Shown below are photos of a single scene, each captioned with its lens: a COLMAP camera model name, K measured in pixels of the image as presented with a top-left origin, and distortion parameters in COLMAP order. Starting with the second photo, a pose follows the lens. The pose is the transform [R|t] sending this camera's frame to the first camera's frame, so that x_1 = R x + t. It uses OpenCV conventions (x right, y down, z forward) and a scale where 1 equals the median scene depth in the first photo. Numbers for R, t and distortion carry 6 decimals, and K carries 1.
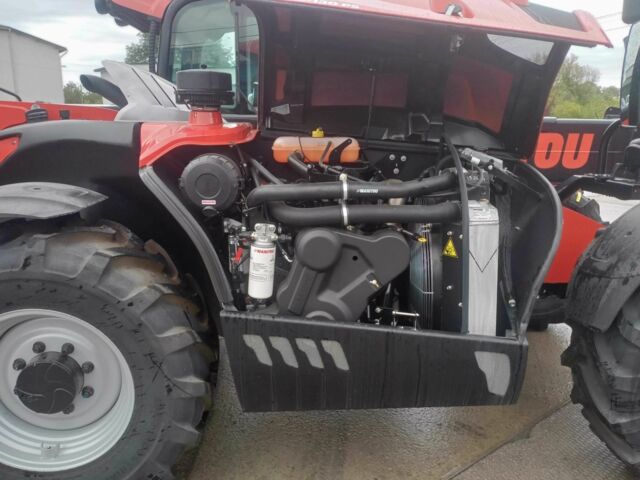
lens RADIAL K [[513.1, 0, 328.2], [0, 513.1, 238.3], [0, 0, 1]] dist [0.060877, -0.117504]
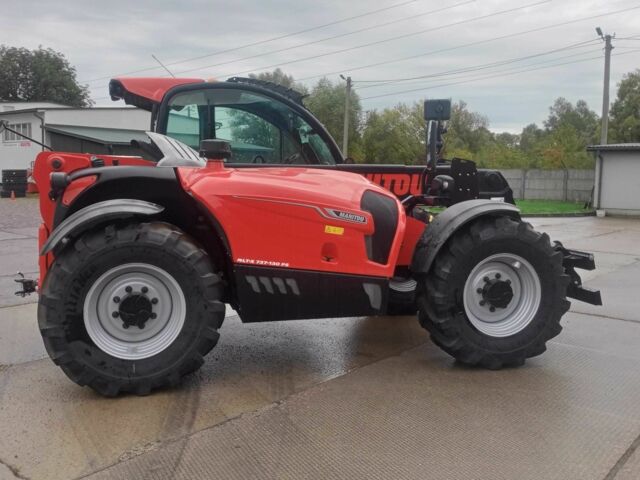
lens RADIAL K [[588.7, 0, 318.7], [0, 588.7, 225.0], [0, 0, 1]] dist [0.105233, -0.214275]
pose [[0.981930, -0.017116, 0.188468, -0.299630], [0.041140, 0.991390, -0.124308, 0.276524], [-0.184718, 0.129816, 0.974180, -1.178776]]
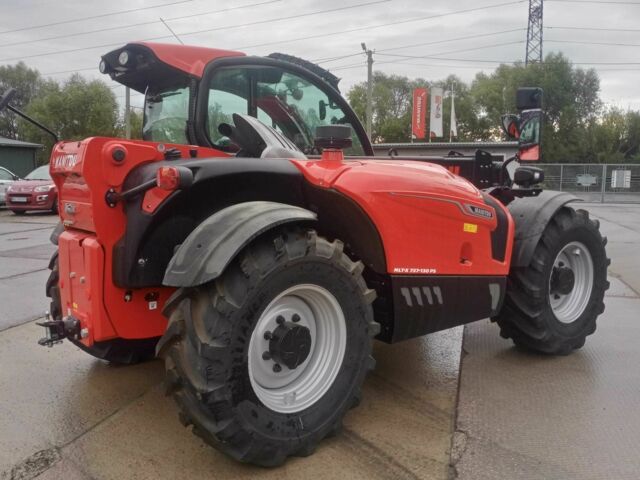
lens RADIAL K [[549.3, 0, 321.4], [0, 549.3, 228.4], [0, 0, 1]] dist [0.077001, -0.155523]
pose [[0.826259, -0.070067, 0.558916, -1.274875], [0.131424, 0.988829, -0.070326, 0.090144], [-0.547745, 0.131562, 0.826237, -0.294228]]
